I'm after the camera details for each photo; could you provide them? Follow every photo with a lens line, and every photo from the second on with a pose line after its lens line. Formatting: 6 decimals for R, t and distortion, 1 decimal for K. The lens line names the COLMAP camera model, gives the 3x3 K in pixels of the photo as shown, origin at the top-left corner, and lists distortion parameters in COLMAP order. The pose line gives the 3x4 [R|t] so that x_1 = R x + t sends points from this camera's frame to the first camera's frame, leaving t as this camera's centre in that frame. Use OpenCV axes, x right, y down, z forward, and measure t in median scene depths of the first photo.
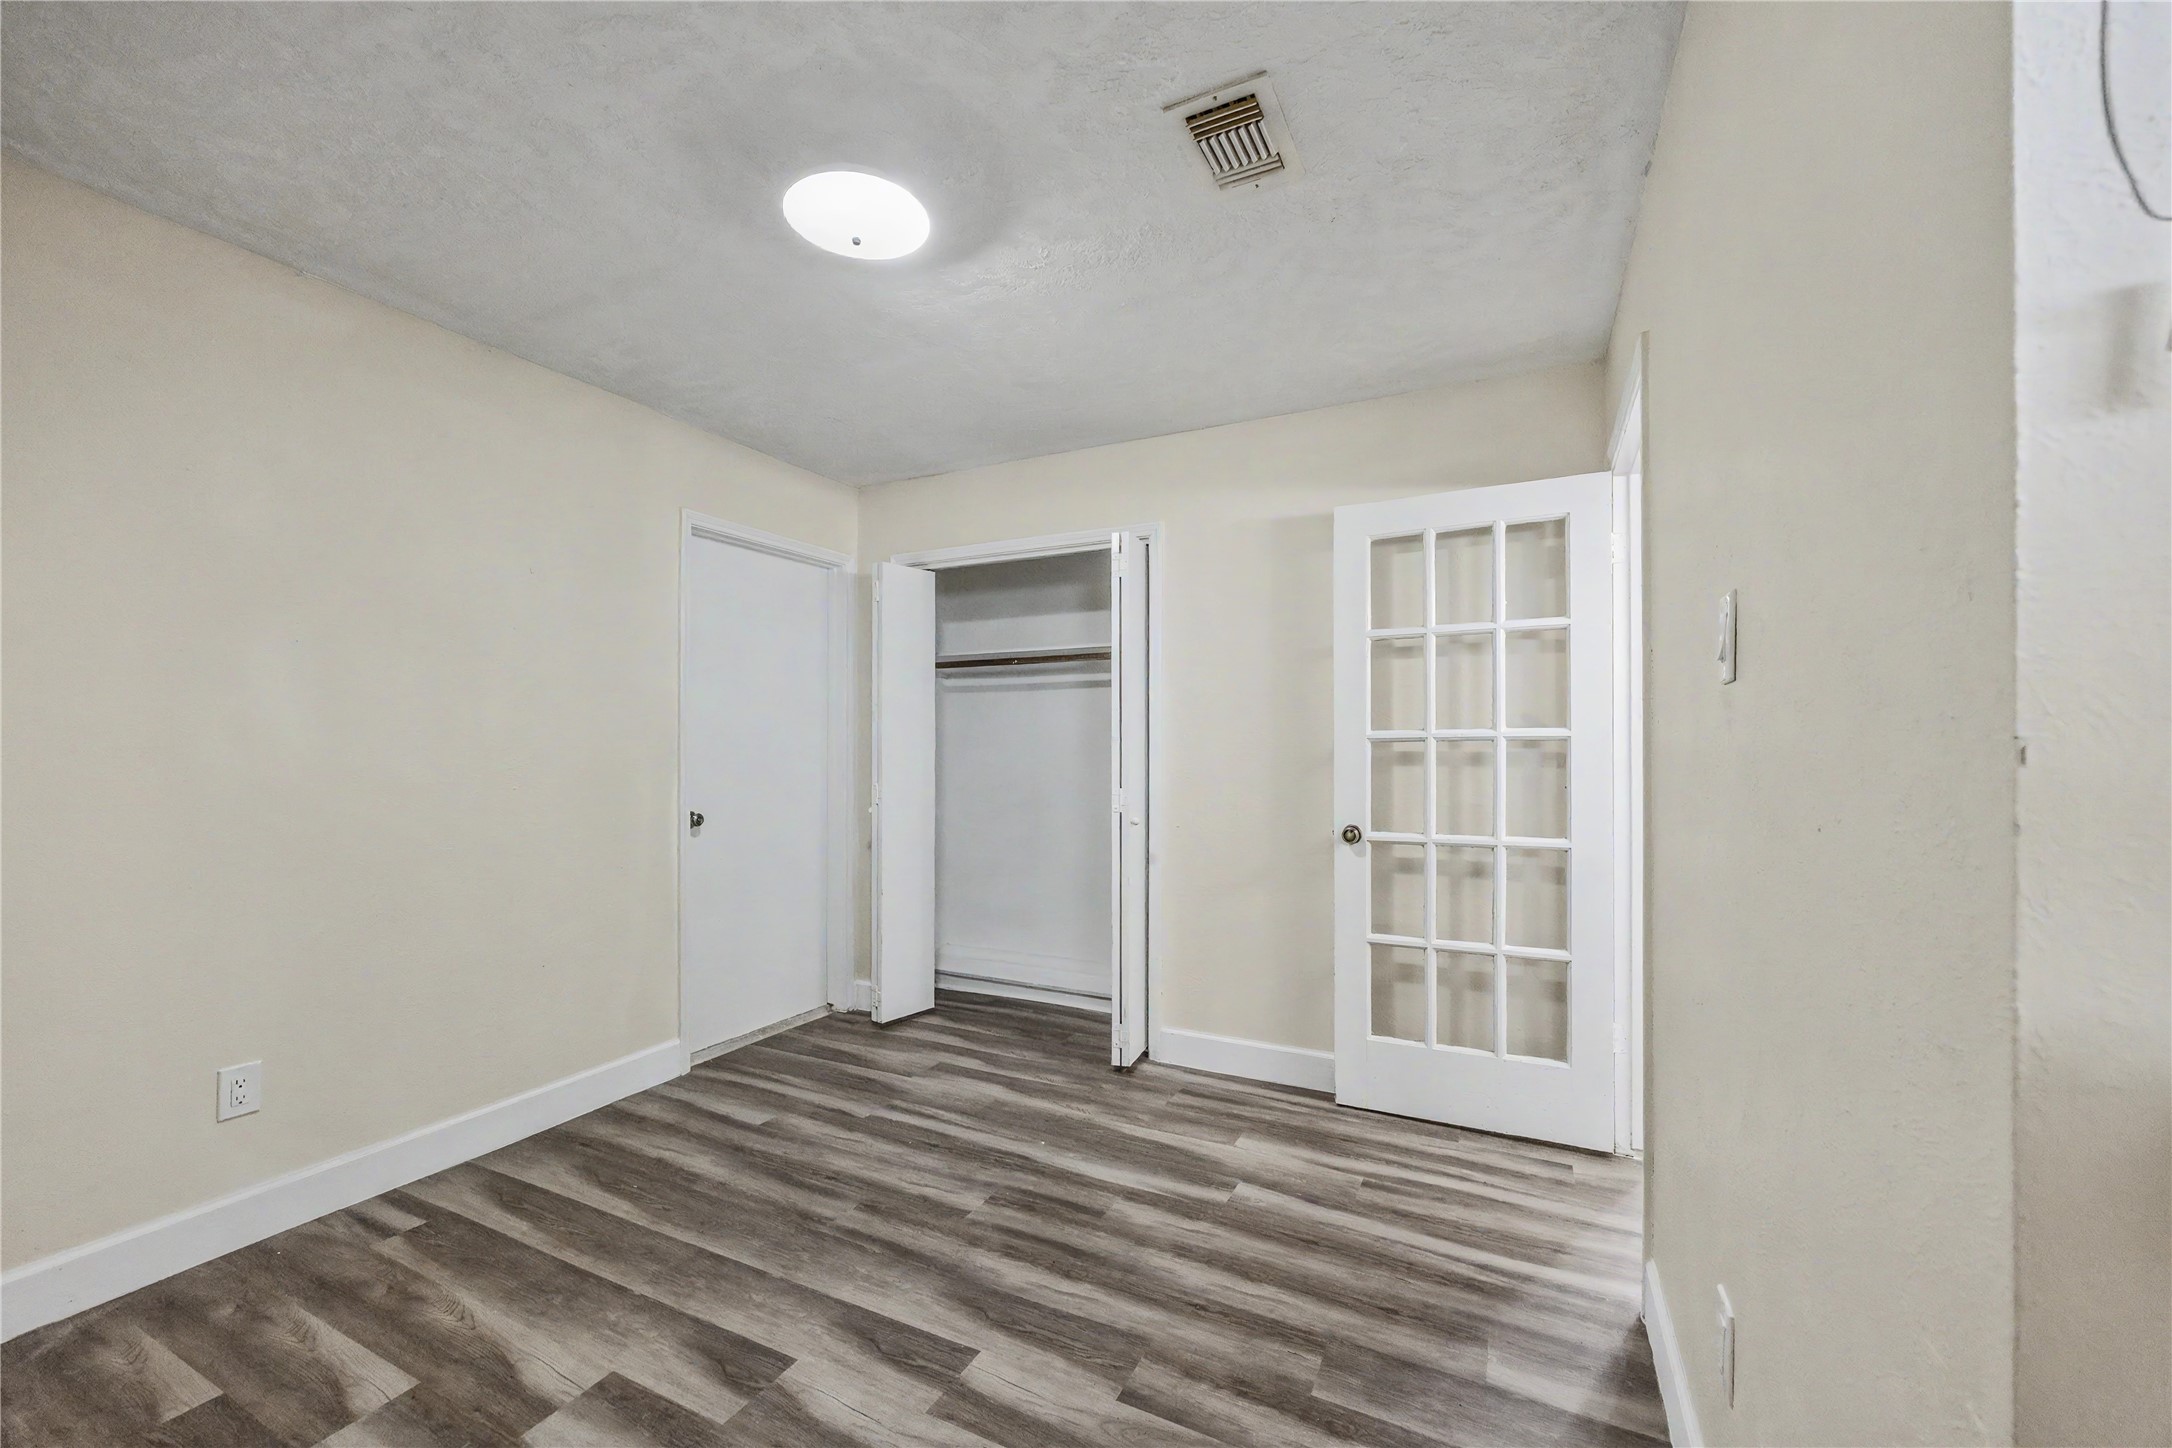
lens RADIAL K [[887.4, 0, 1104.8], [0, 887.4, 742.9], [0, 0, 1]] dist [-0.004517, -0.000639]
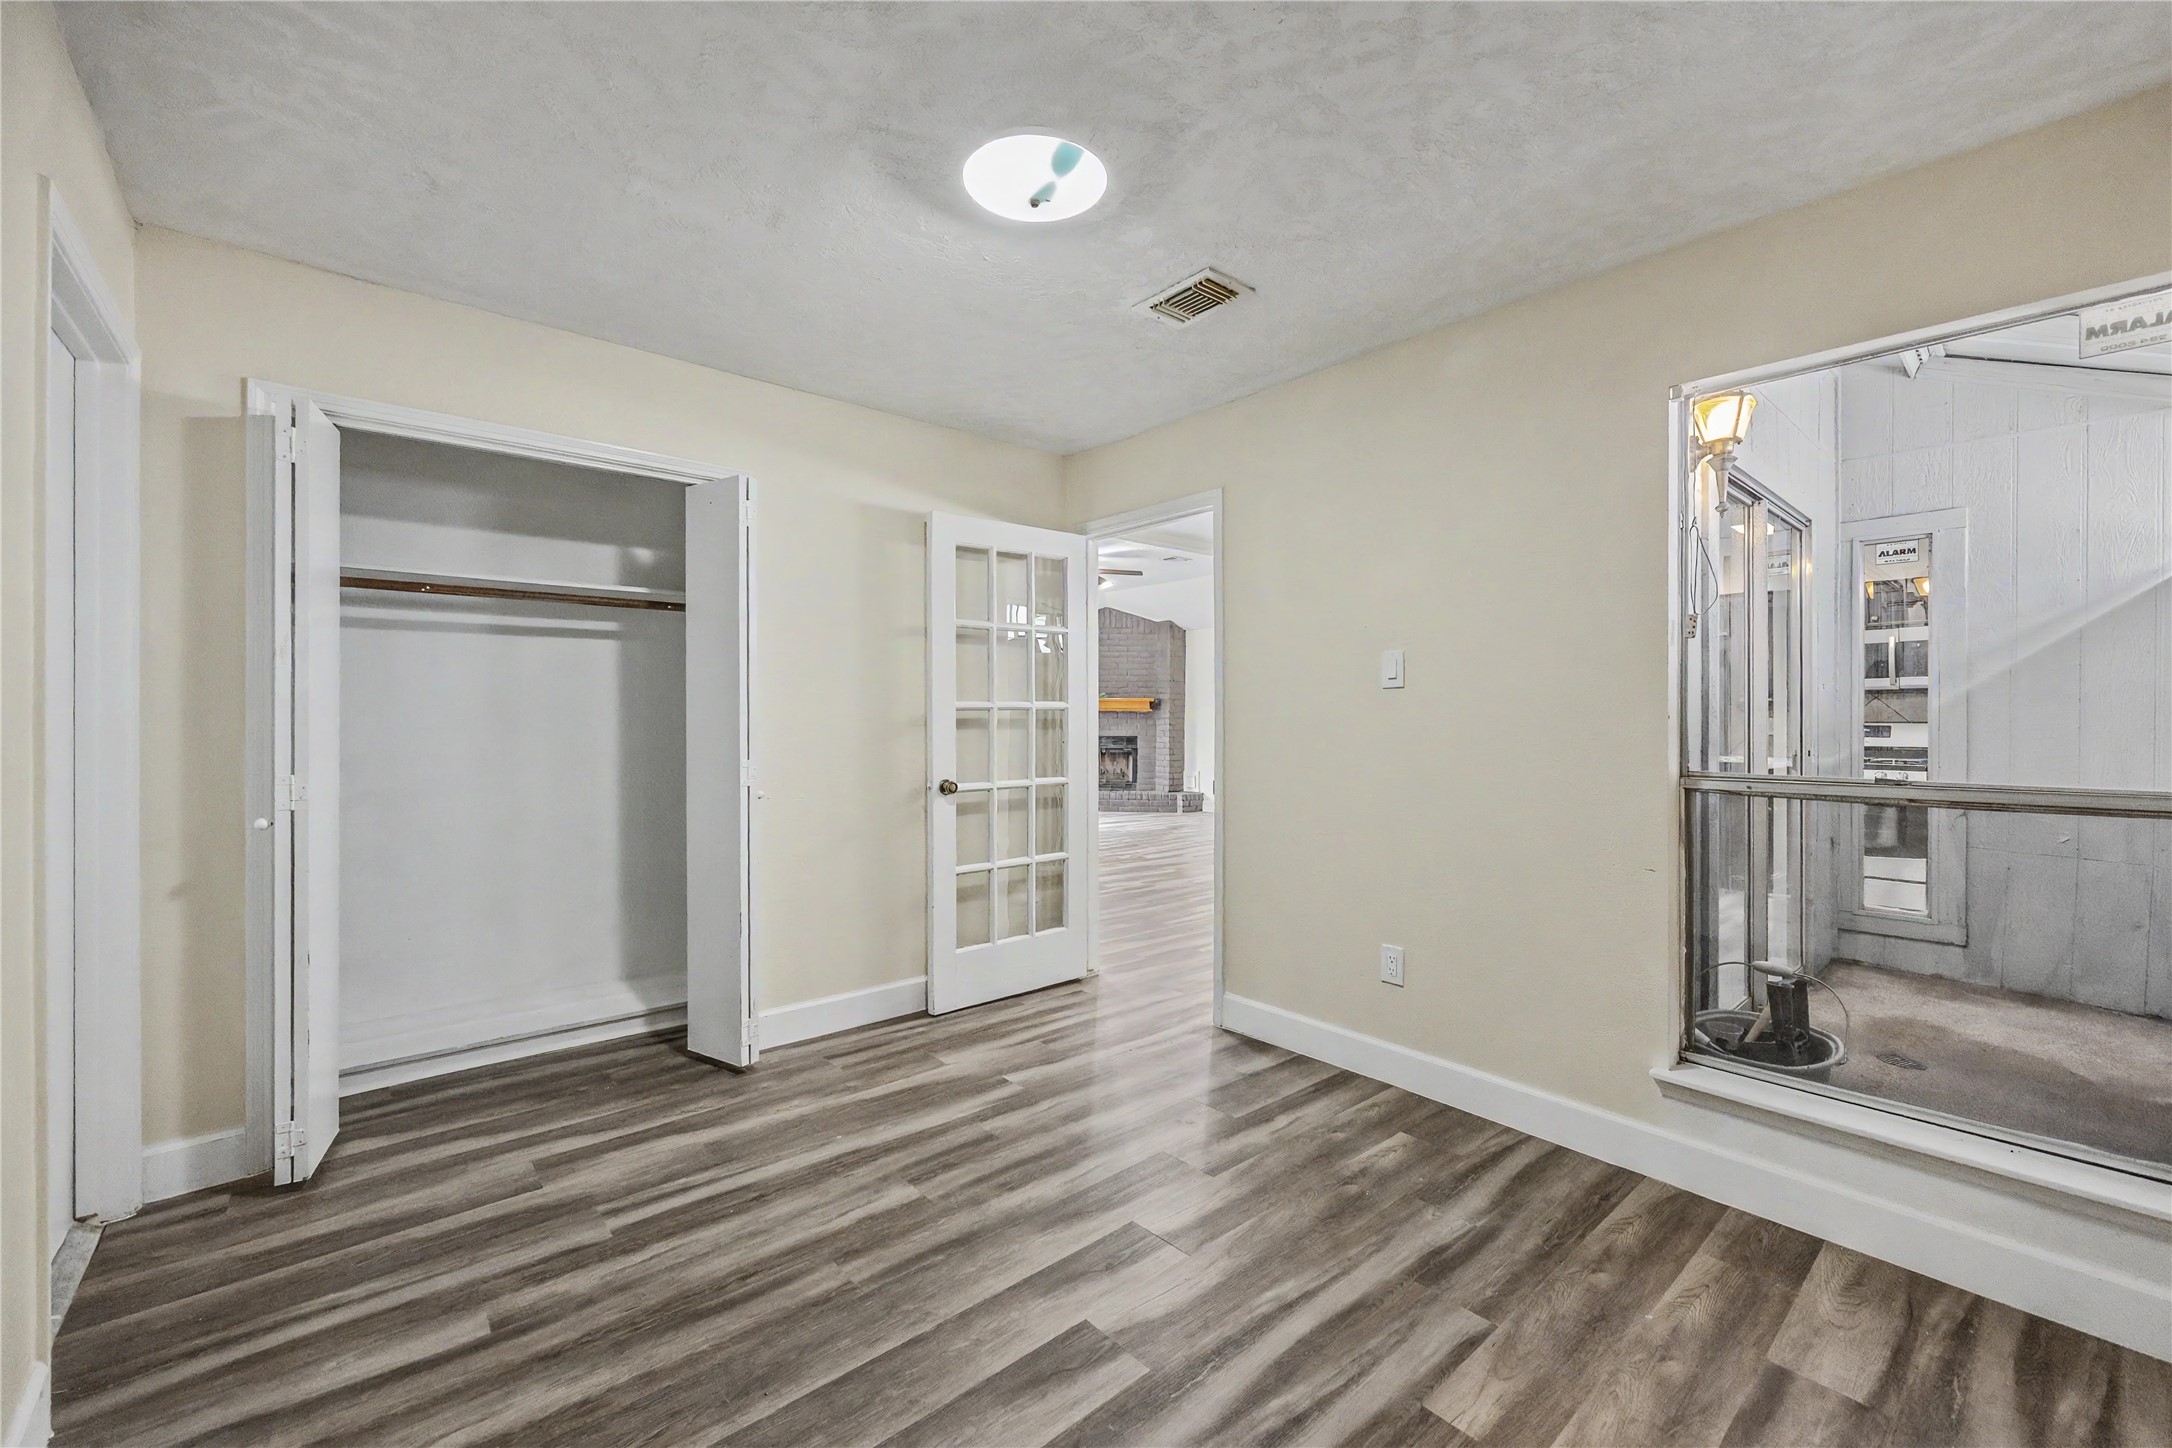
lens RADIAL K [[887.4, 0, 1104.9], [0, 887.4, 719.2], [0, 0, 1]] dist [-0.004517, -0.000639]
pose [[0.355467, -0.006390, 0.934667, -0.782286], [-0.010694, 0.999883, 0.010903, -0.004690], [-0.934628, -0.013871, 0.355357, 0.378313]]
